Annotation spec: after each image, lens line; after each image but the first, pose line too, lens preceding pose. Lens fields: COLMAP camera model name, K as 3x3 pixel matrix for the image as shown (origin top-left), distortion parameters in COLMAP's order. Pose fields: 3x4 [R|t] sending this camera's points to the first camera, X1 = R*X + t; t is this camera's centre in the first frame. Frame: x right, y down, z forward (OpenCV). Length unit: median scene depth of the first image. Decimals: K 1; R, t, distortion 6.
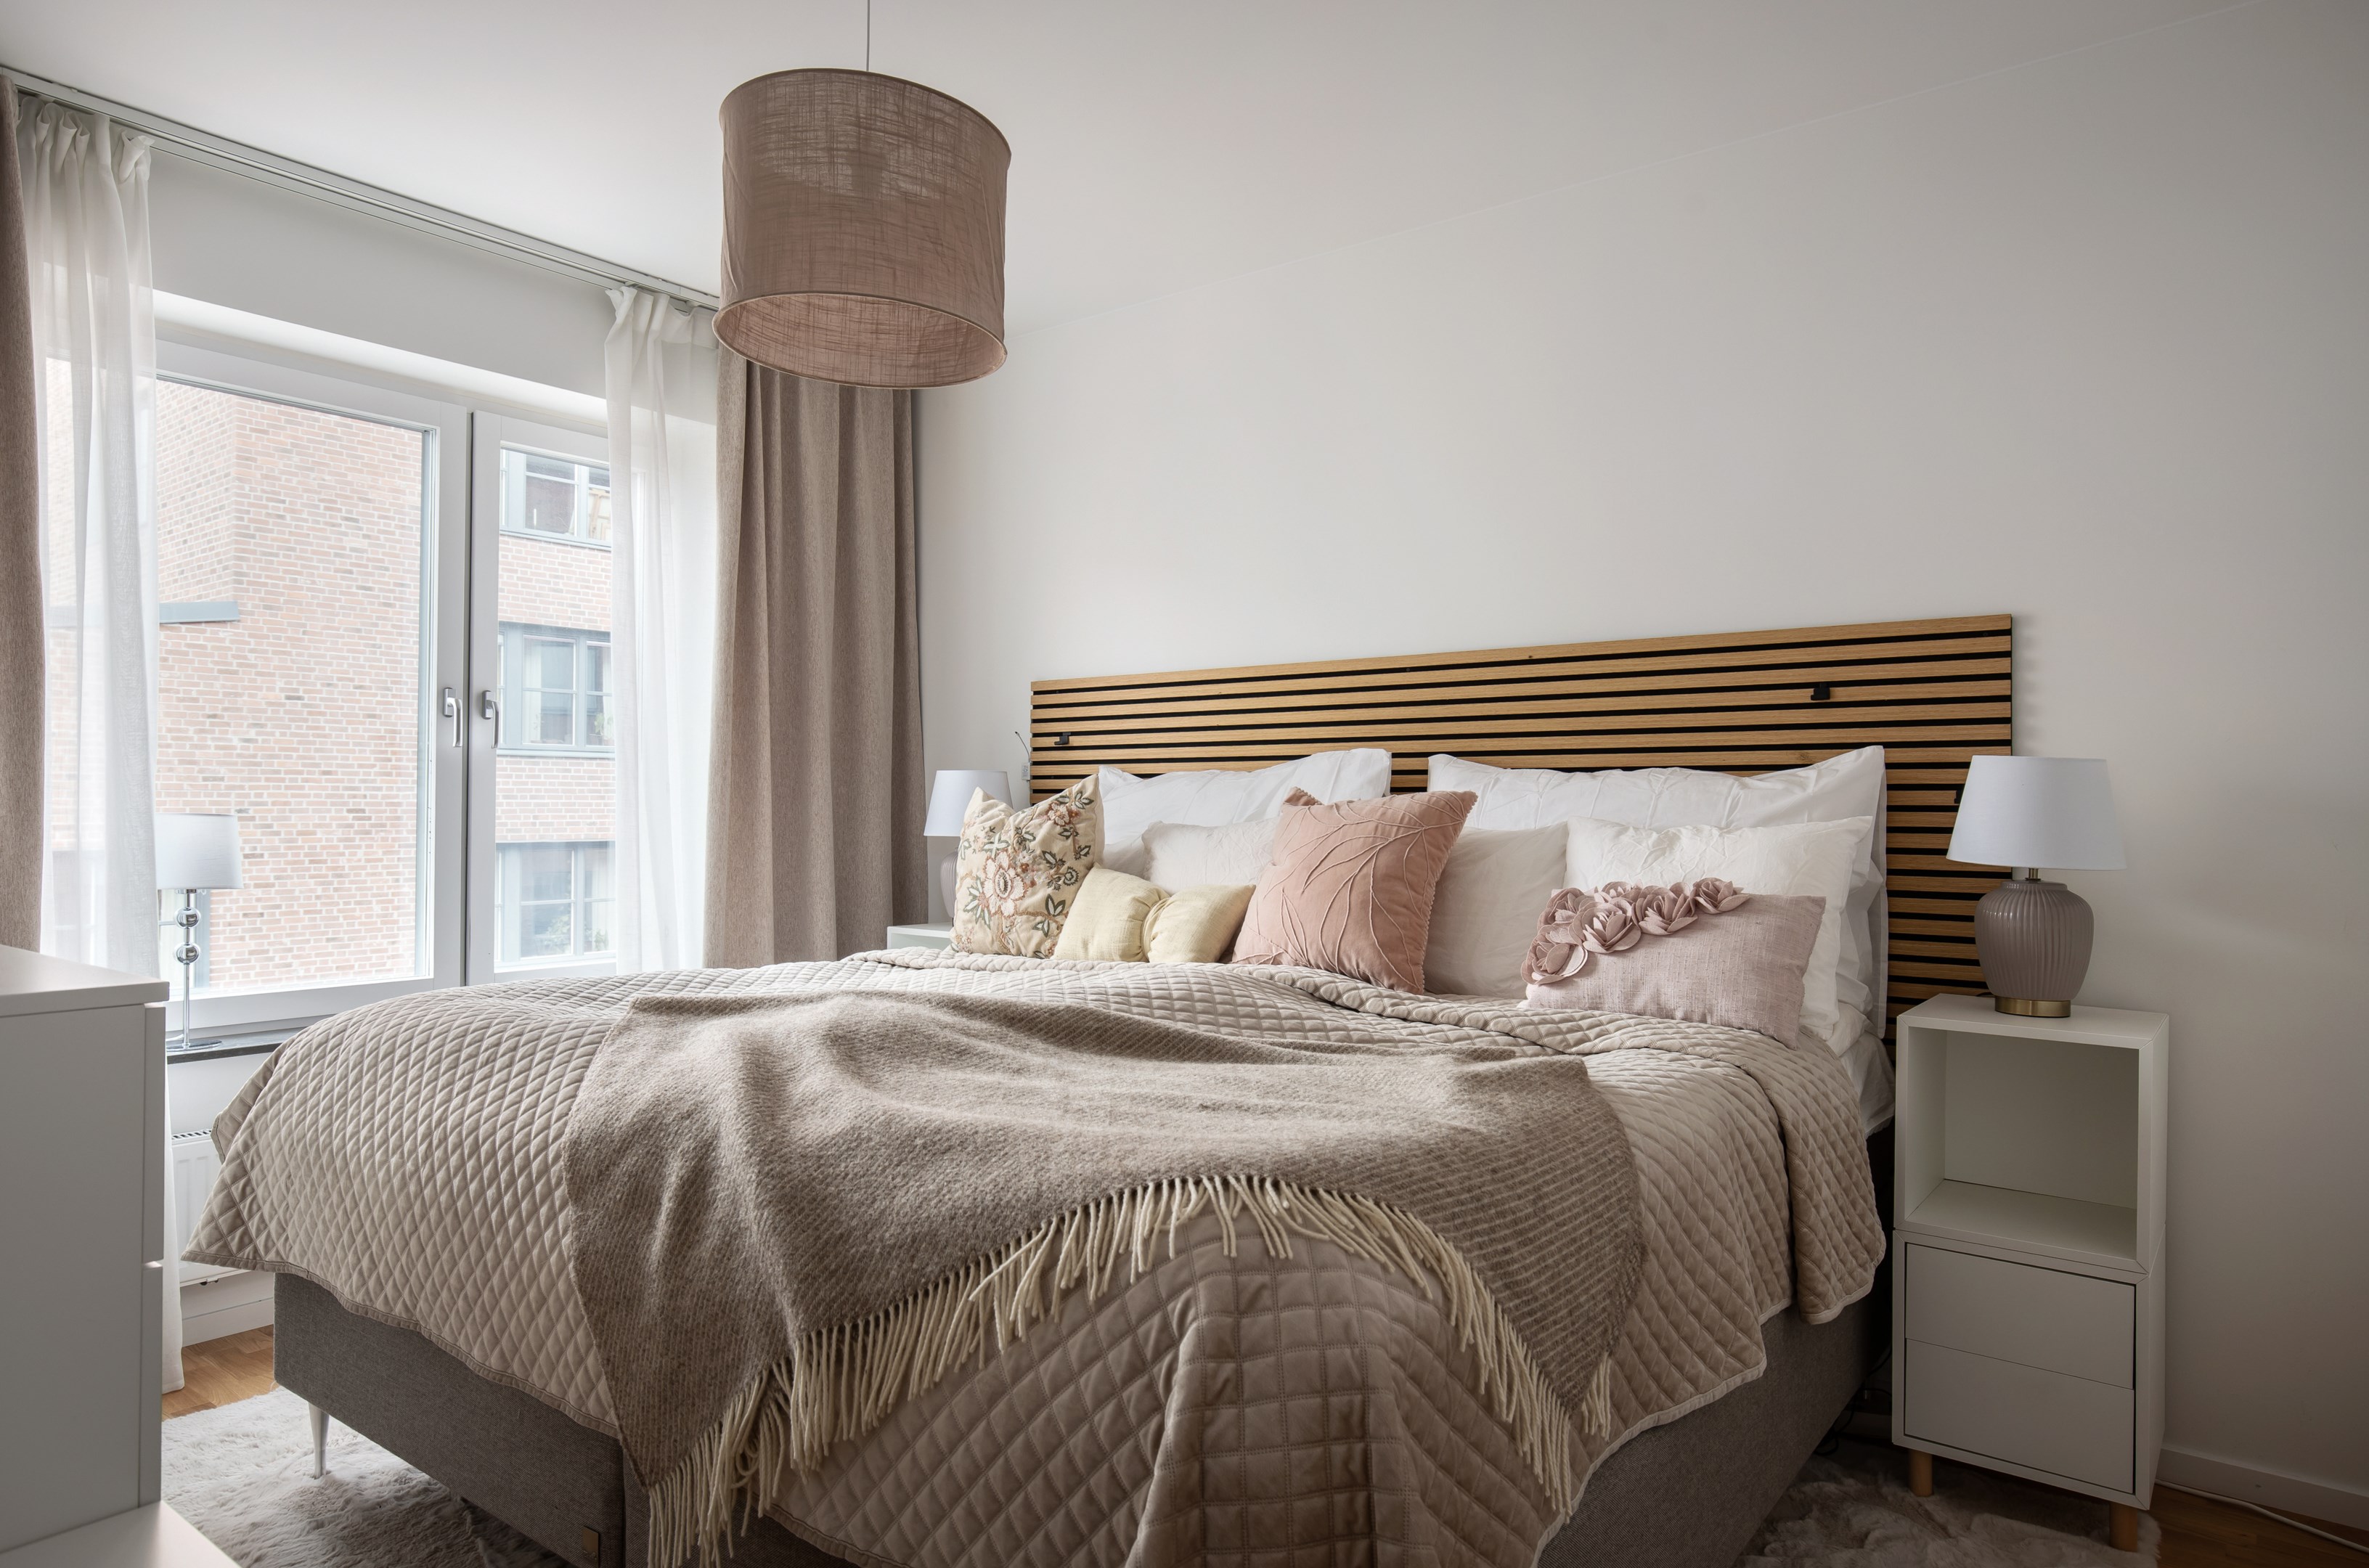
lens RADIAL K [[1422.5, 0, 1209.5], [0, 1422.5, 783.7], [0, 0, 1]] dist [0.005068, 0.000831]
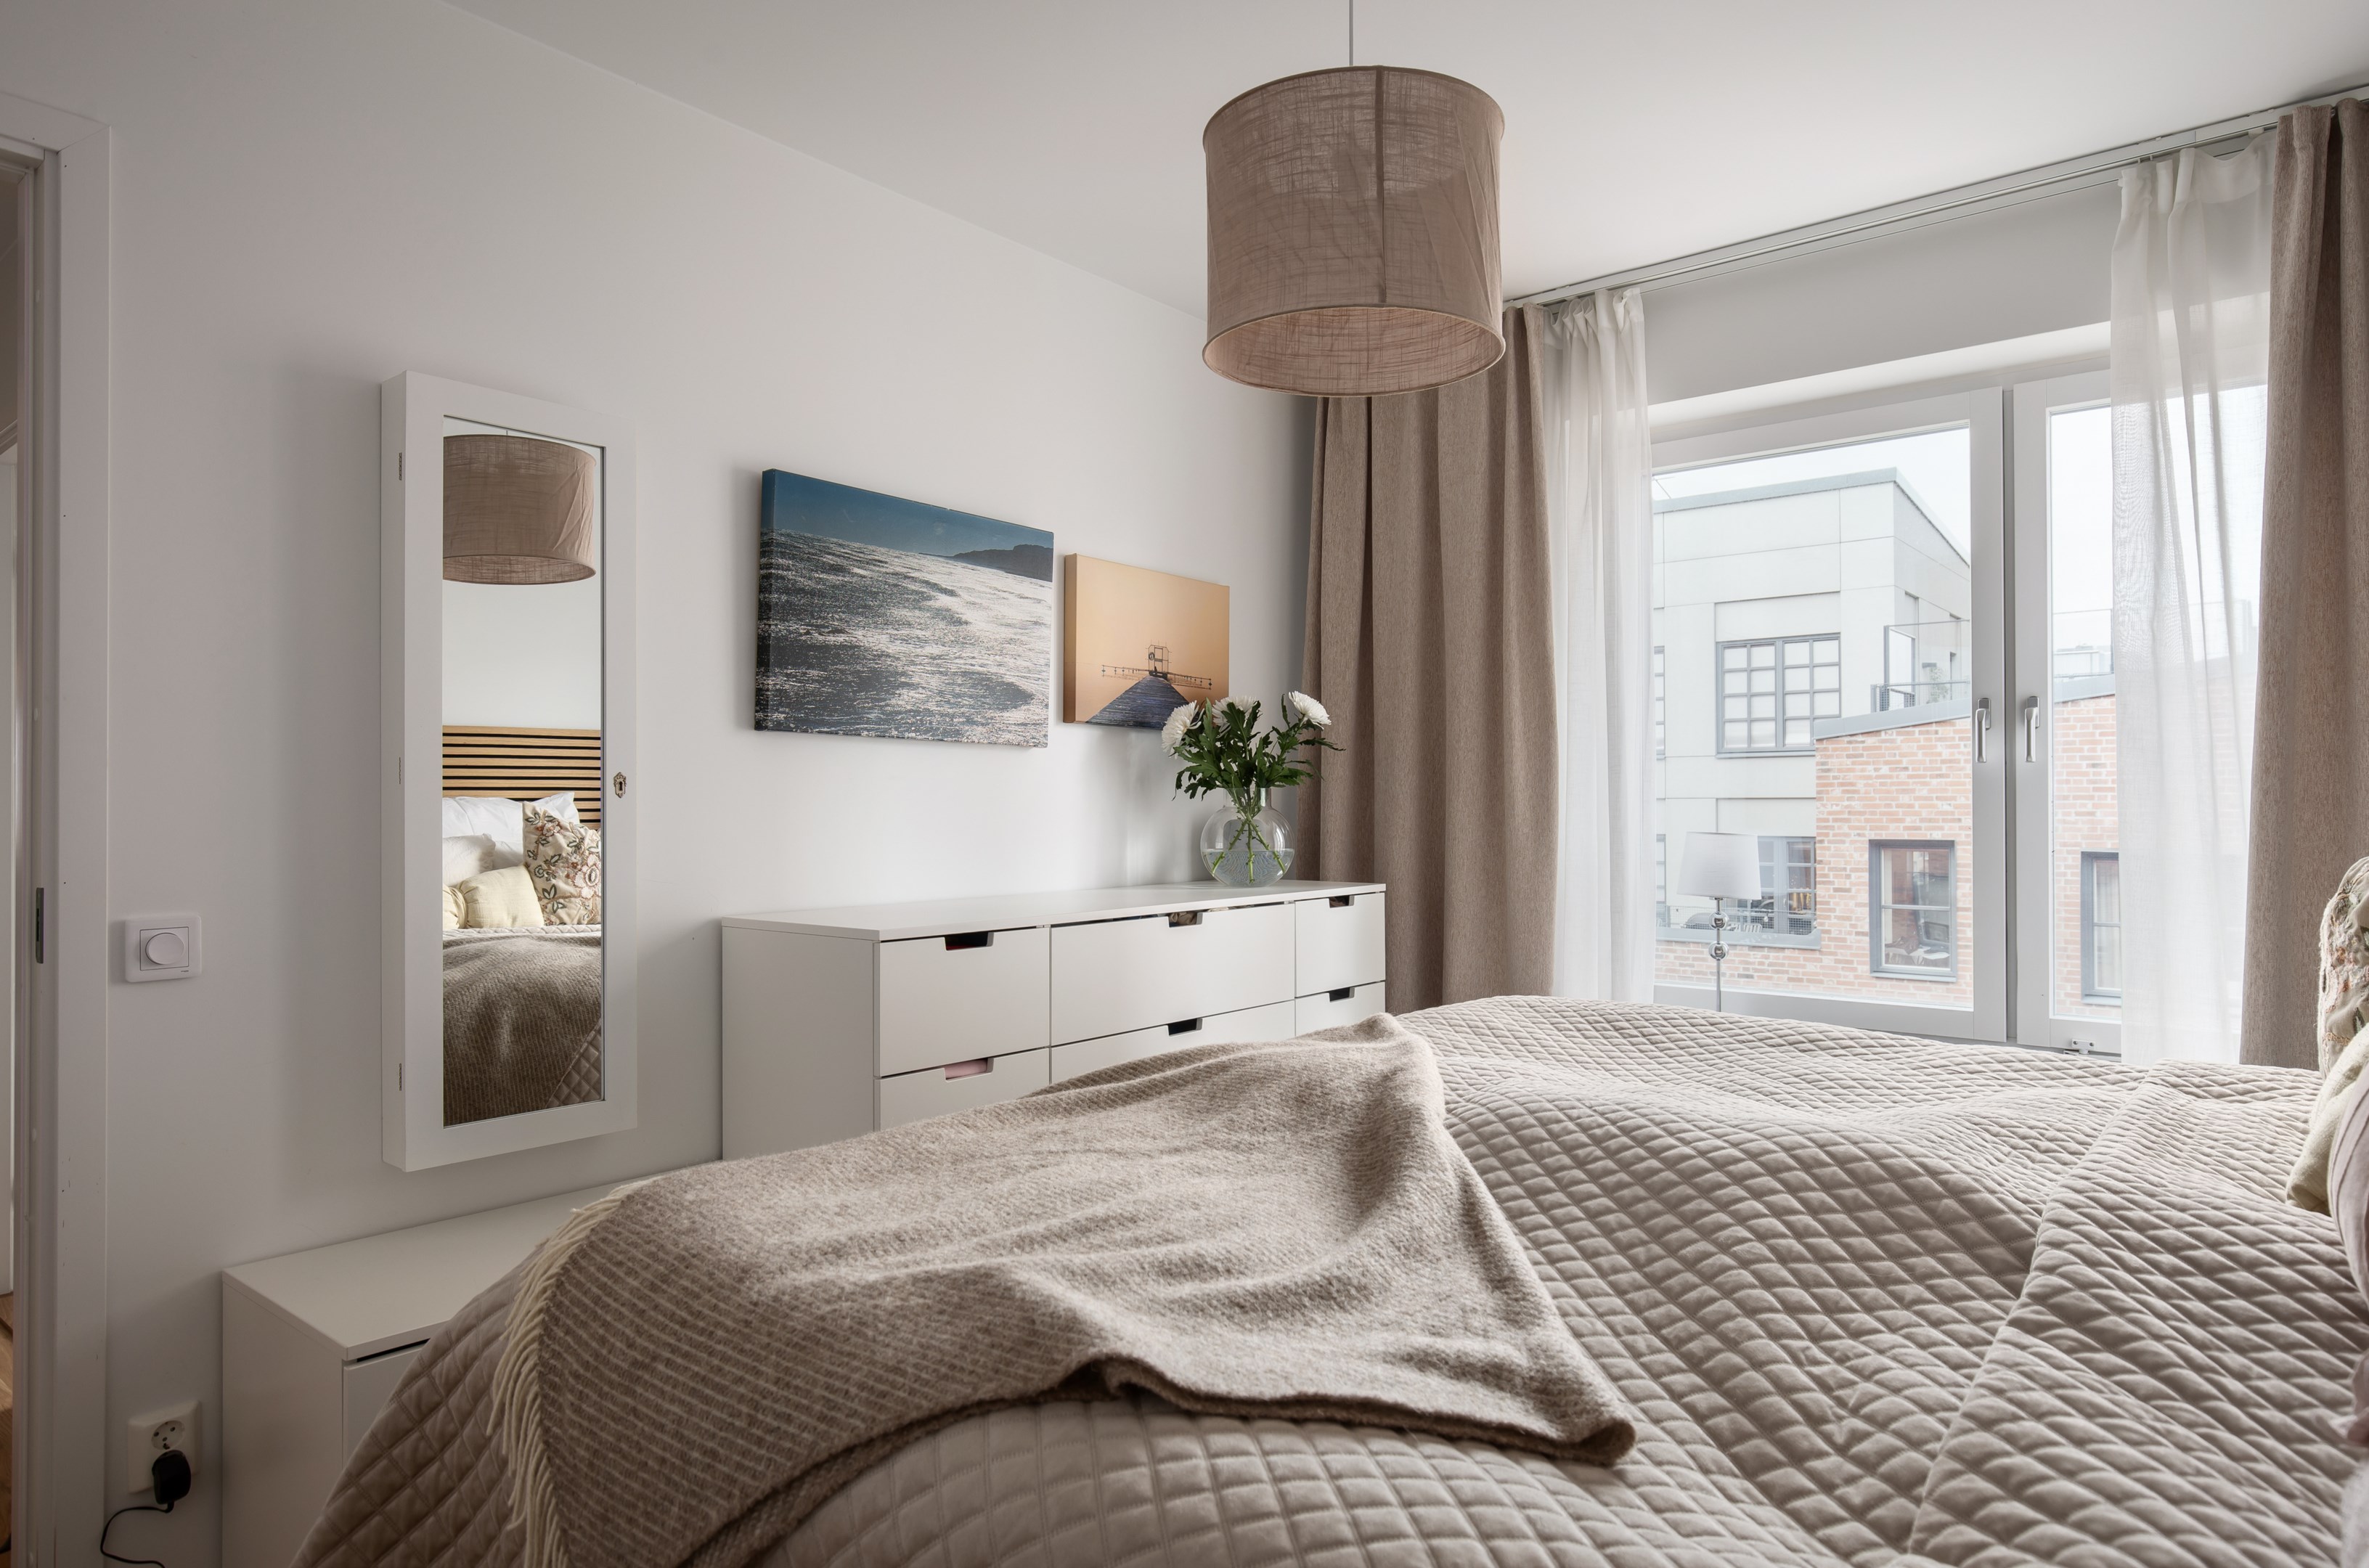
lens RADIAL K [[1422.5, 0, 1209.5], [0, 1422.5, 783.7], [0, 0, 1]] dist [0.005068, 0.000831]
pose [[-0.059126, -0.014034, -0.998152, 0.391670], [0.008615, 0.999857, -0.014569, -0.002785], [0.998213, -0.009461, -0.058996, 0.526203]]
